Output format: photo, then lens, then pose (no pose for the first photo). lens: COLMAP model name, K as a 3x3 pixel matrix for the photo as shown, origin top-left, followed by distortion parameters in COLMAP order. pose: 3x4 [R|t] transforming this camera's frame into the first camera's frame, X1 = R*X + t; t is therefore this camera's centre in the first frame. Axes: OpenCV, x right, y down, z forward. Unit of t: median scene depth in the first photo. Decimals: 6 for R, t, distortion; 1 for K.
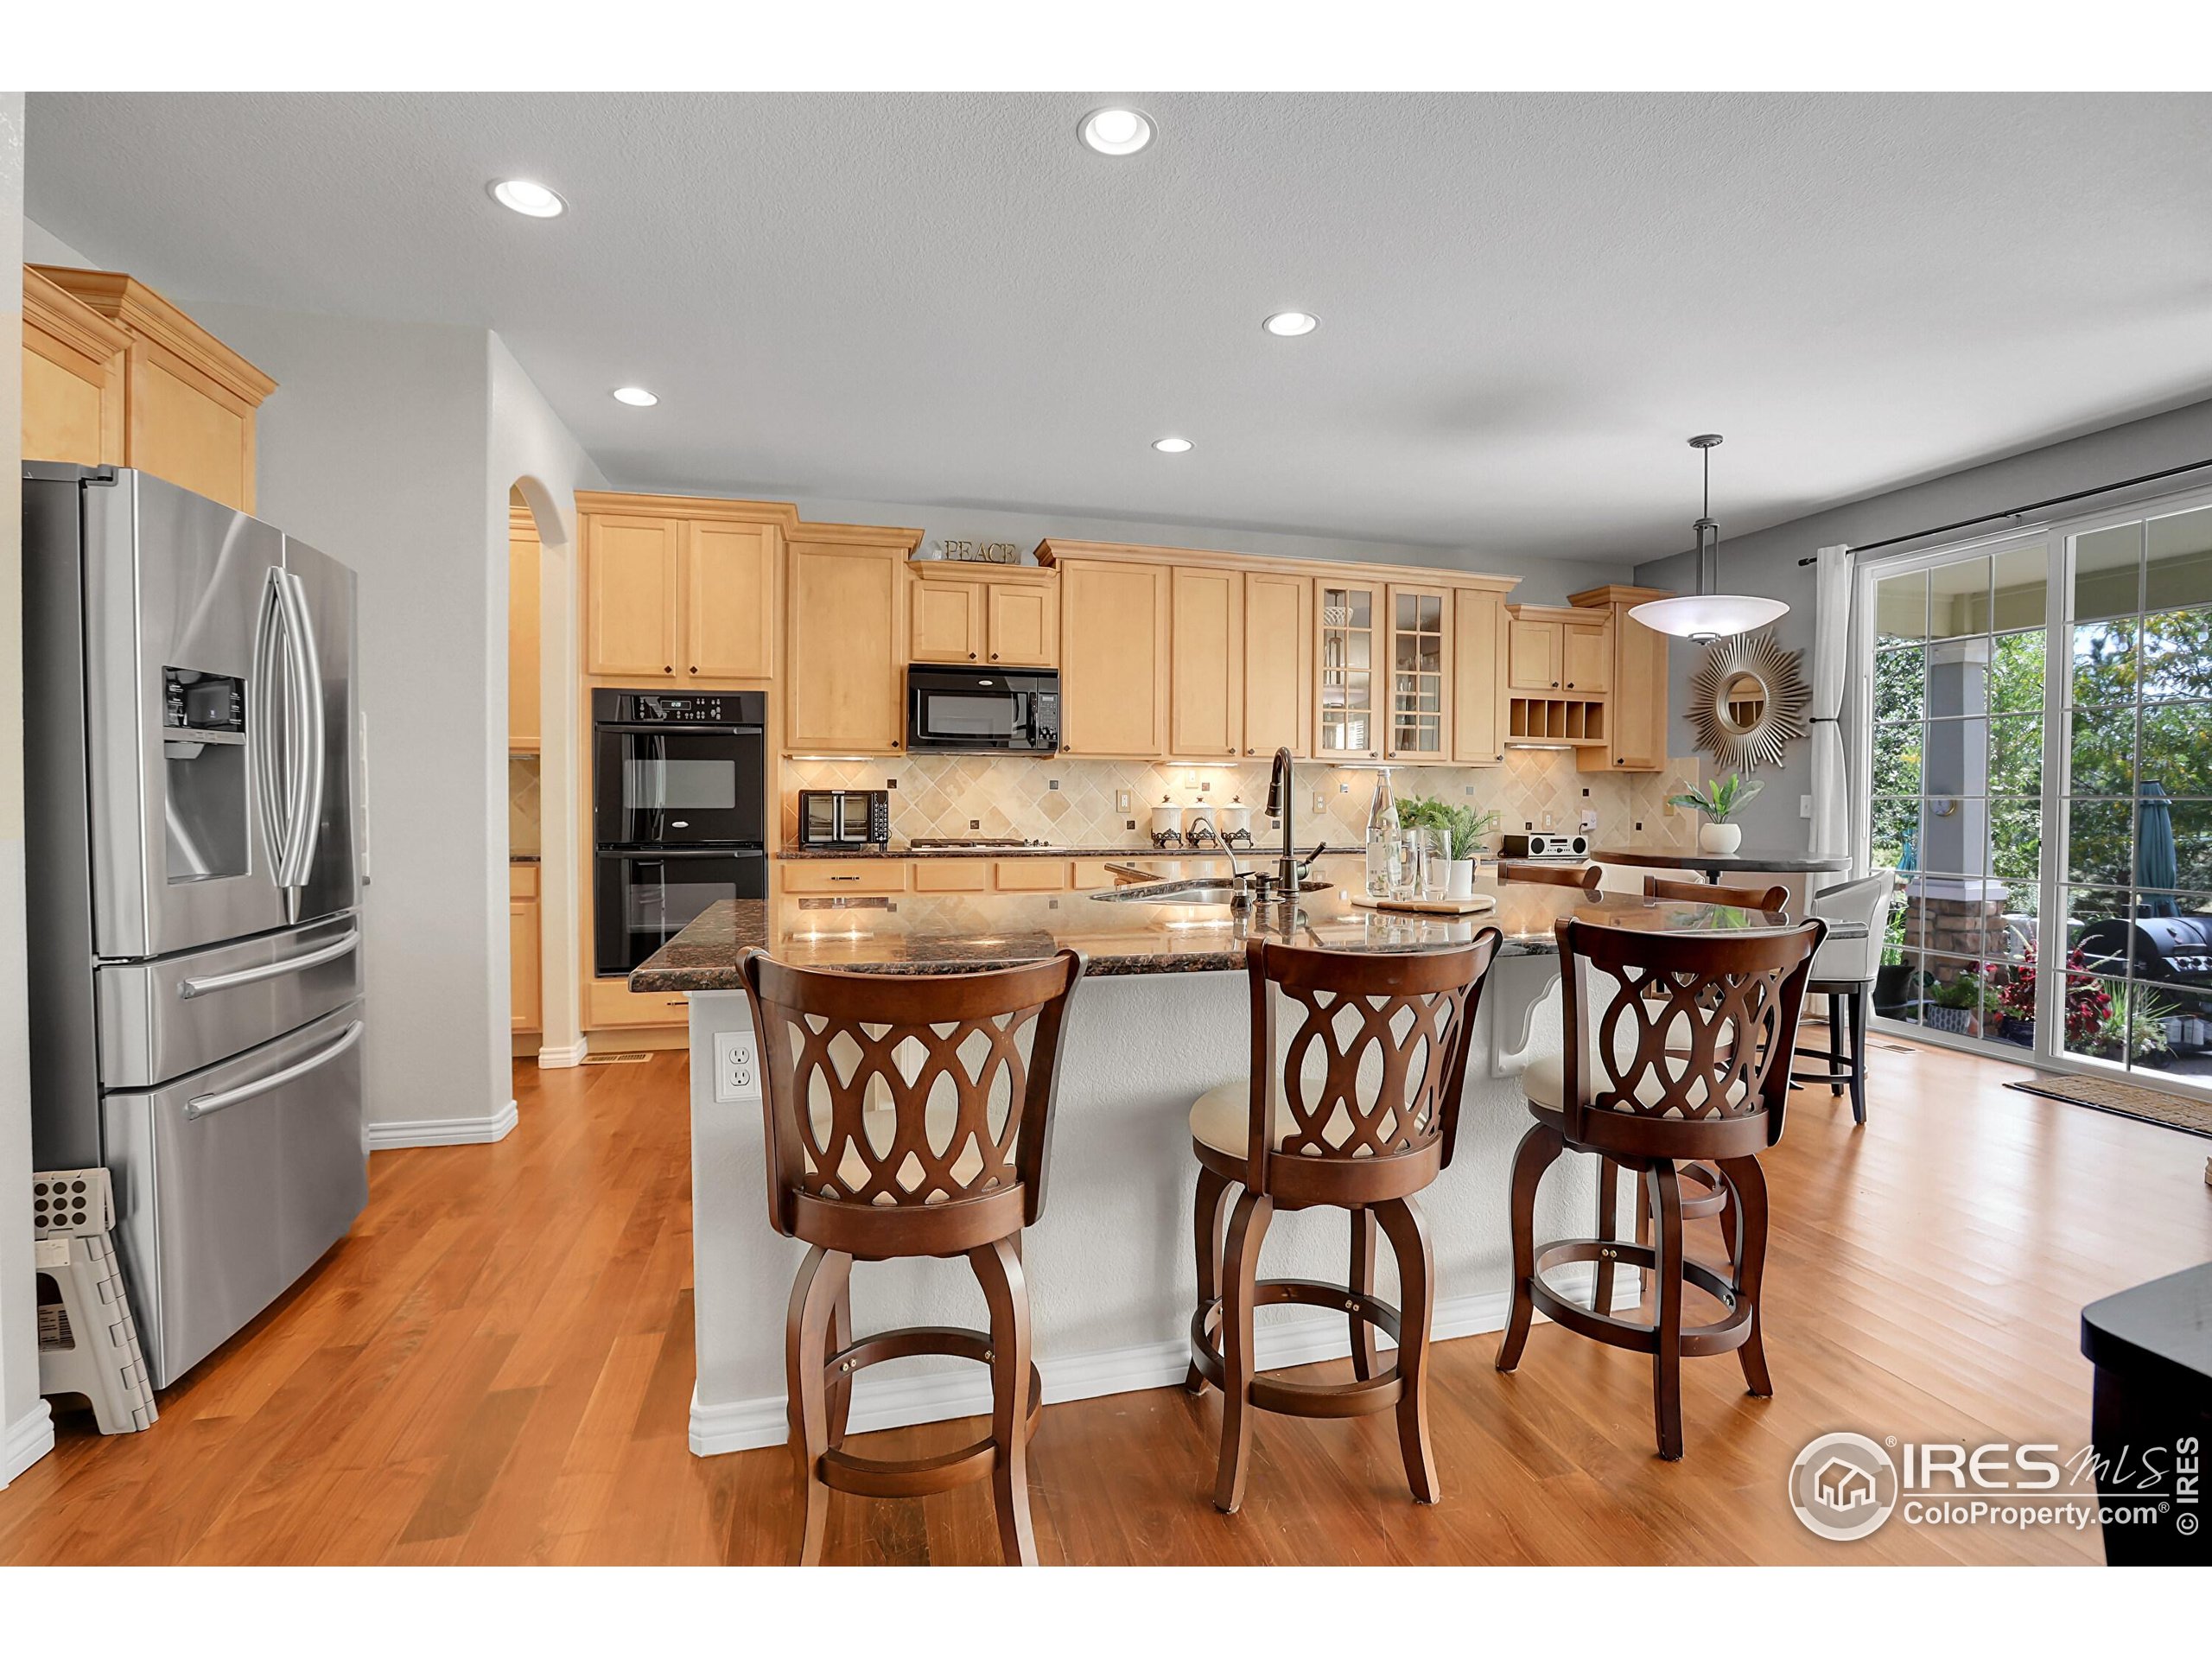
lens RADIAL K [[1002.3, 0, 1113.0], [0, 1002.3, 828.8], [0, 0, 1]] dist [-0.040141, 0.011447]
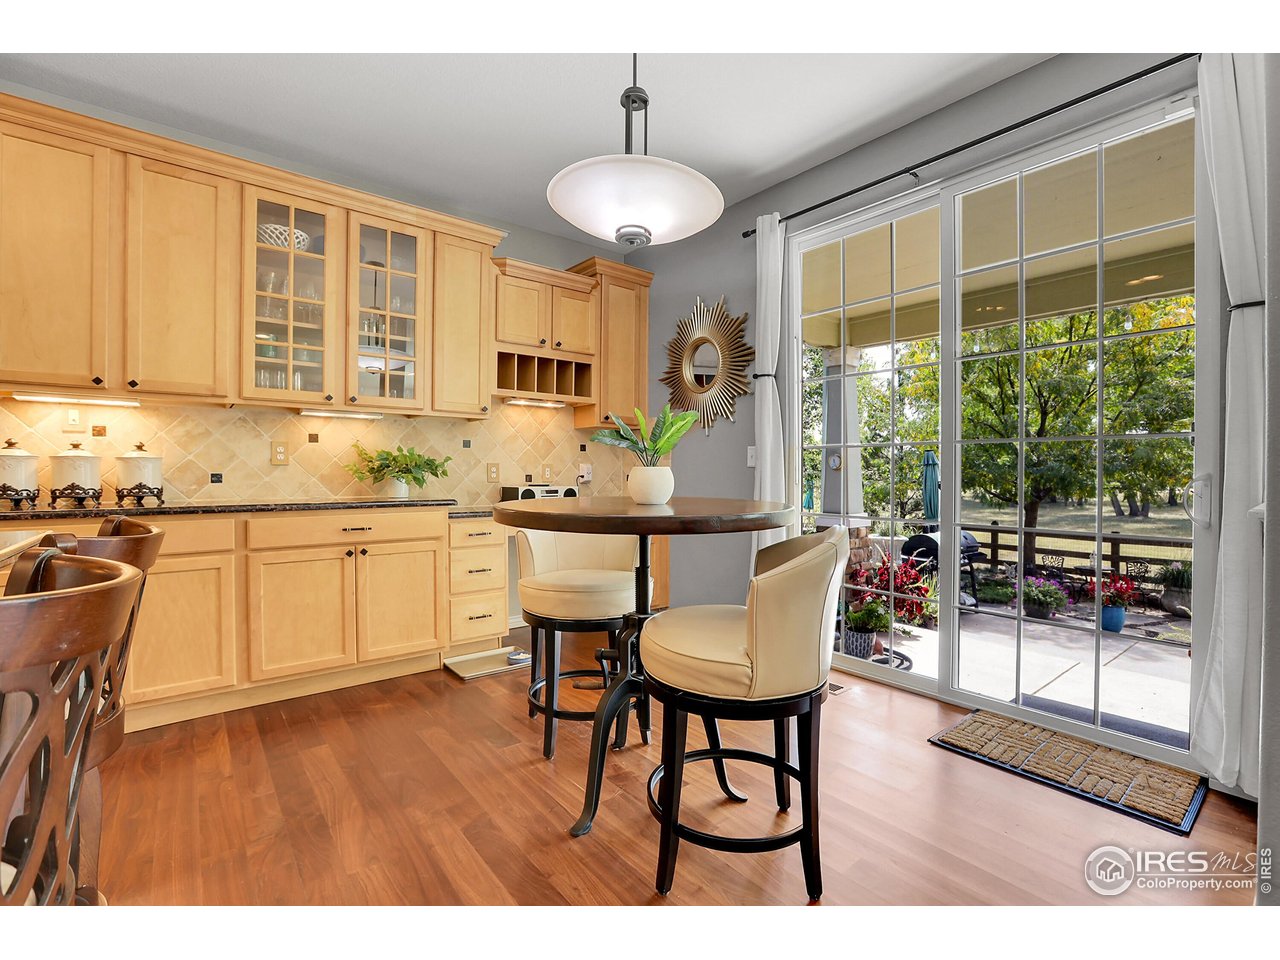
lens RADIAL K [[580.0, 0, 639.6], [0, 580.0, 475.9], [0, 0, 1]] dist [-0.040141, 0.011447]
pose [[0.918602, -0.006590, 0.395129, 0.334551], [0.014644, 0.999742, -0.017371, 0.008240], [-0.394912, 0.021743, 0.918462, 0.458317]]
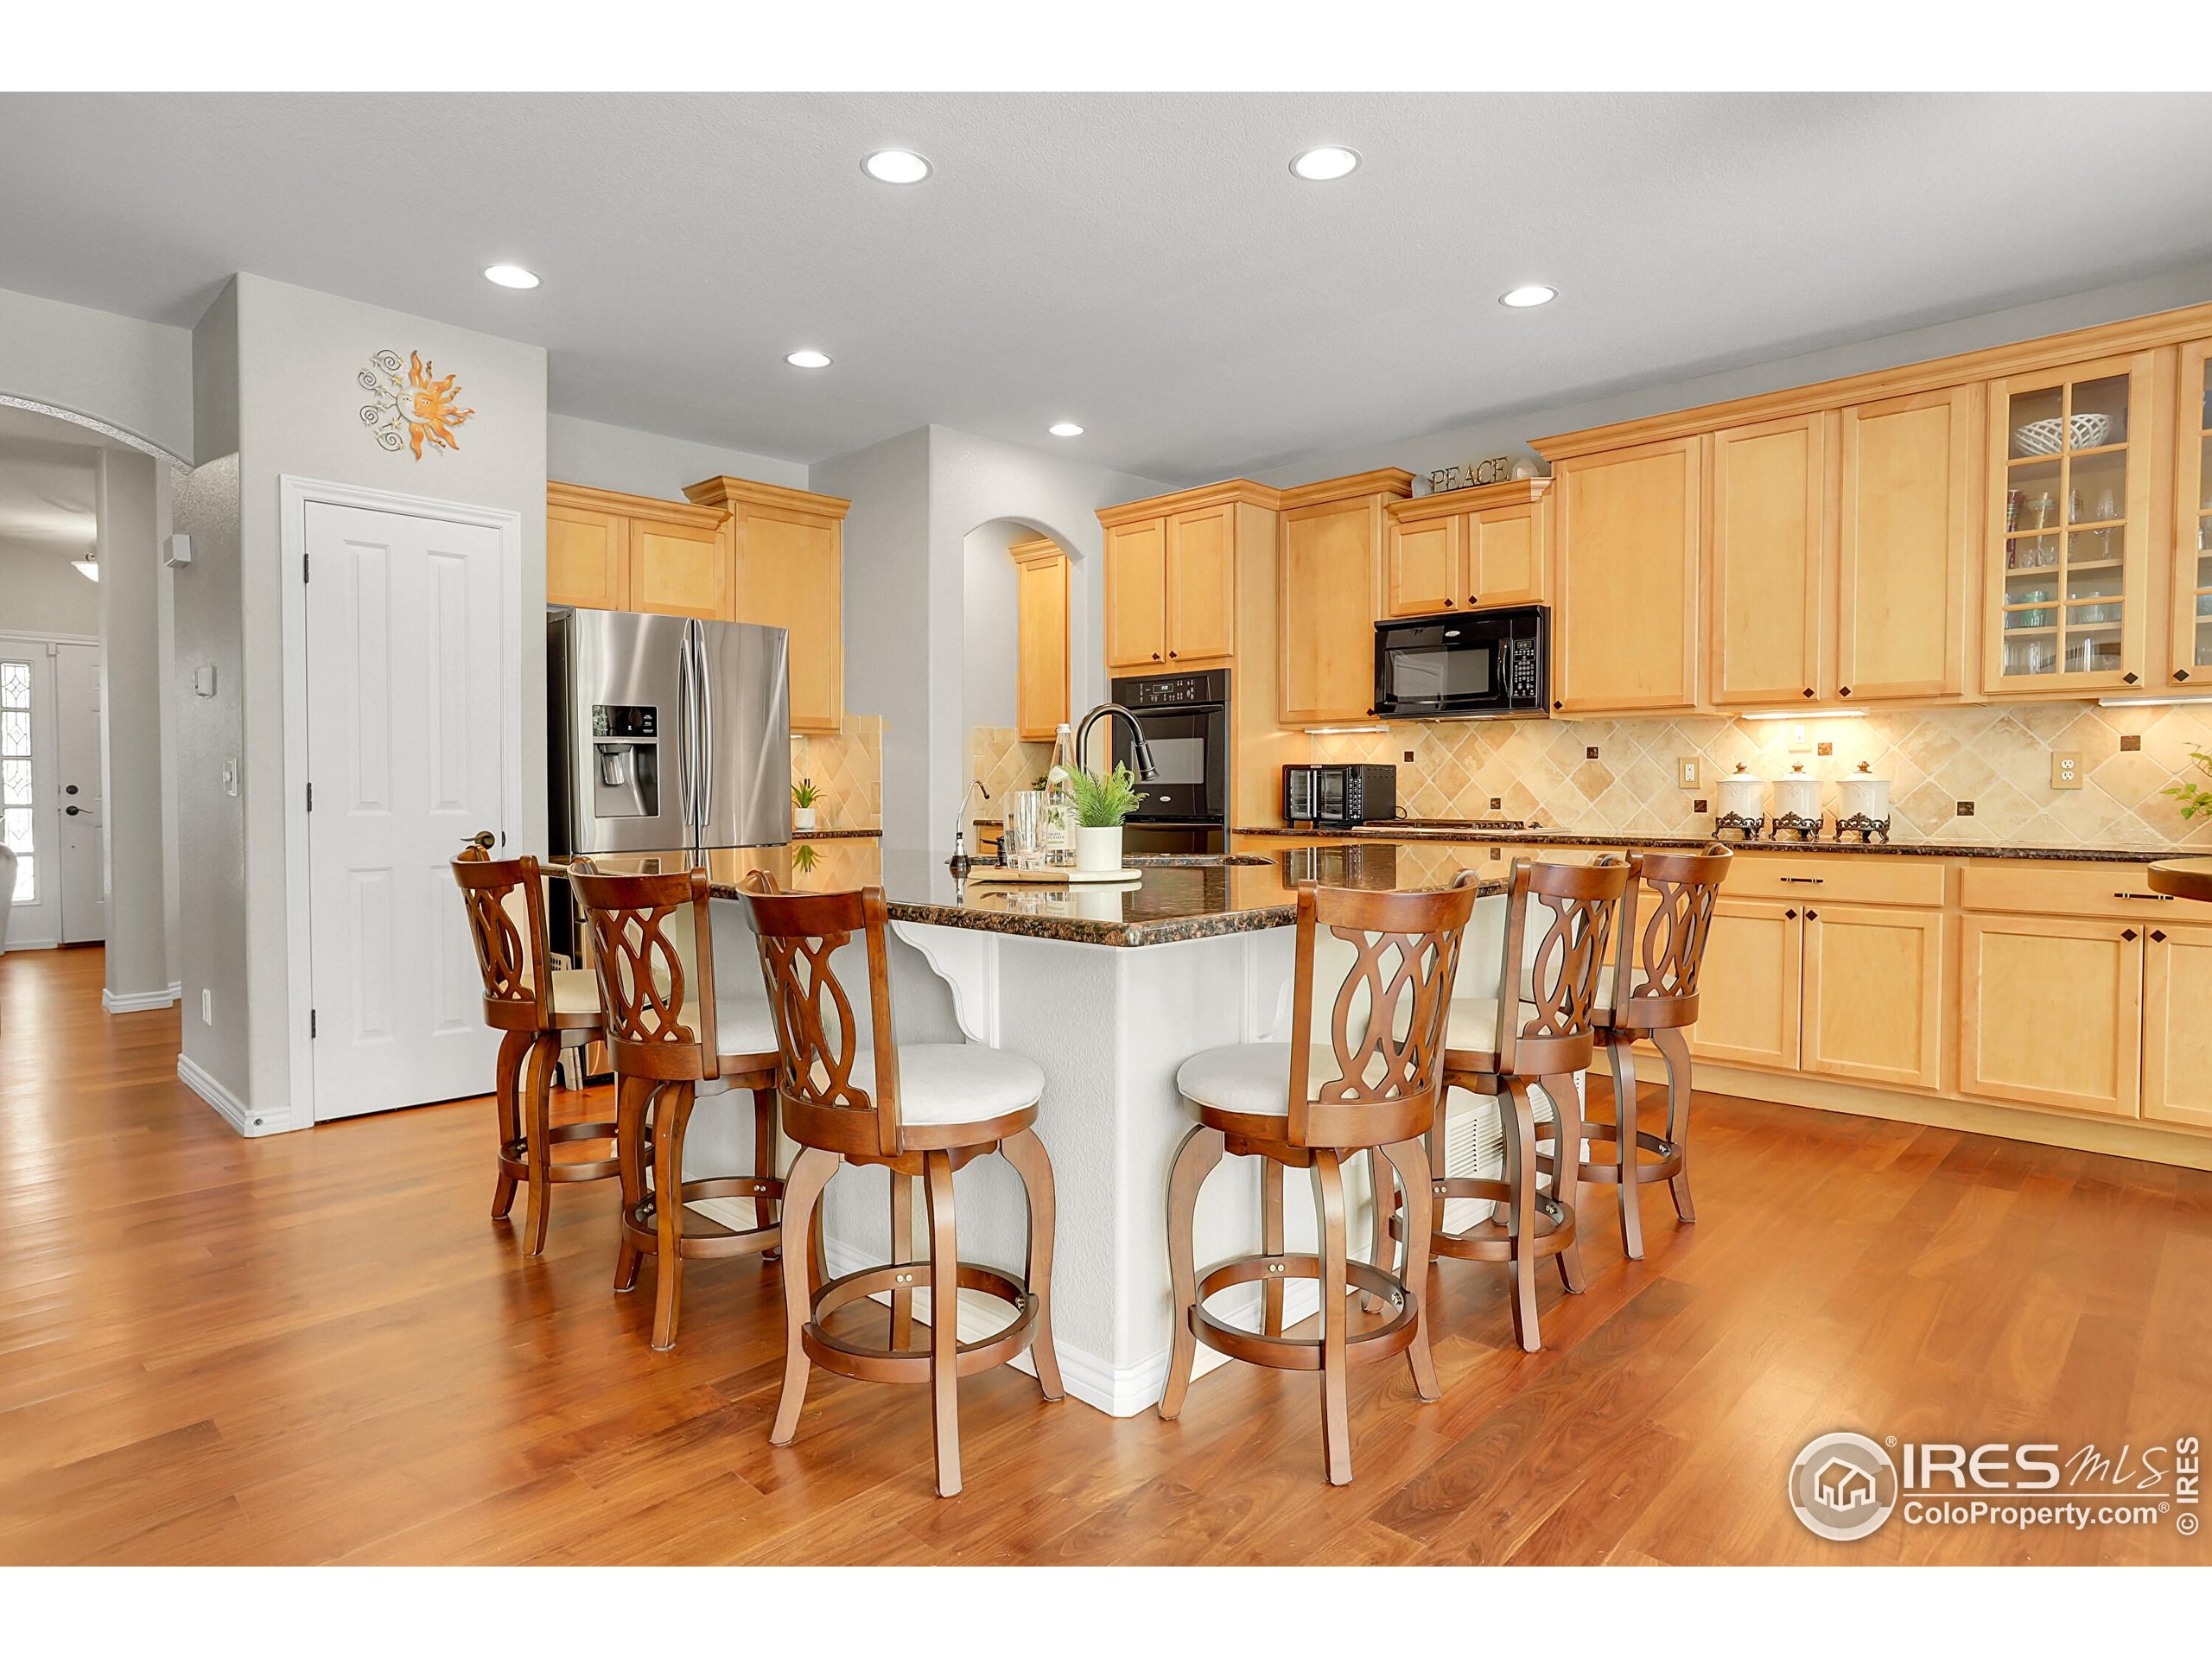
lens RADIAL K [[1257.8, 0, 1109.6], [0, 1257.8, 822.9], [0, 0, 1]] dist [0.000031, 0.003399]
pose [[0.516836, 0.019677, -0.855858, 0.597114], [-0.020372, 0.999735, 0.010683, 0.007316], [0.855842, 0.011914, 0.517100, 0.199731]]
